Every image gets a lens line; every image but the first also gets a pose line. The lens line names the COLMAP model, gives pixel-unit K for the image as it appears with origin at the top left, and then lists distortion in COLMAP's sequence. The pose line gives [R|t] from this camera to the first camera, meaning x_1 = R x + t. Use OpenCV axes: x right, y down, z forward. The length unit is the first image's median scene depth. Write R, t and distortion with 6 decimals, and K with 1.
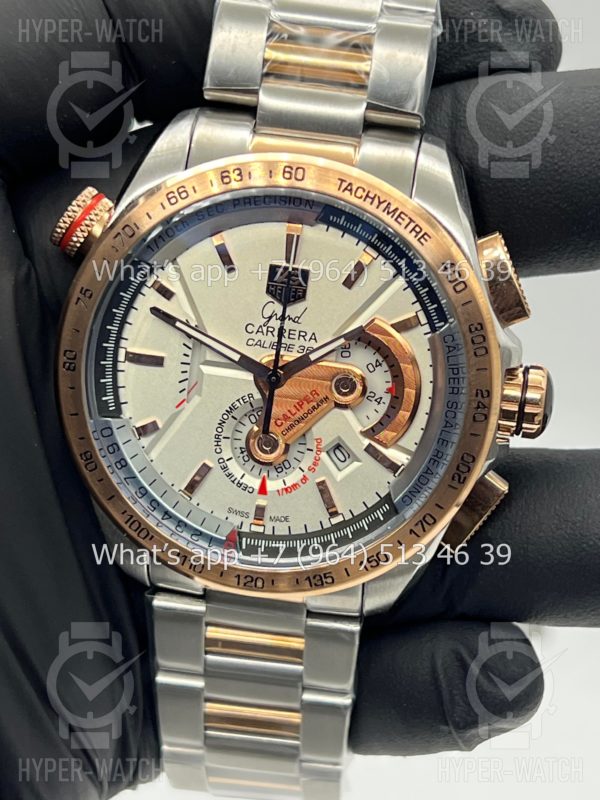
lens RADIAL K [[1899.9, 0, 300.0], [0, 1899.9, 400.0], [0, 0, 1]] dist [0.193049, -0.185002]
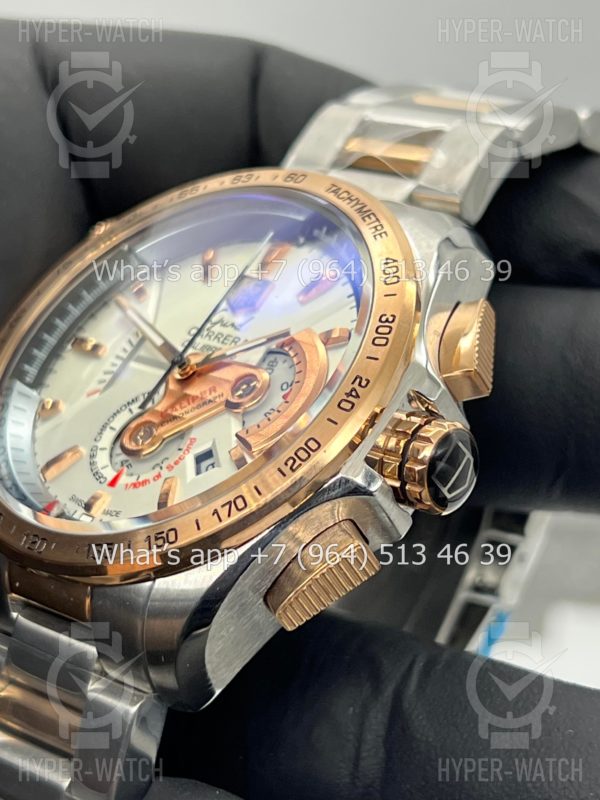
lens RADIAL K [[1899.9, 0, 300.0], [0, 1899.9, 400.0], [0, 0, 1]] dist [0.193049, -0.185002]
pose [[0.832013, 0.169185, -0.528329, 0.491051], [-0.486236, 0.680893, -0.547685, 0.447115], [0.267076, 0.712573, 0.648776, 0.459610]]
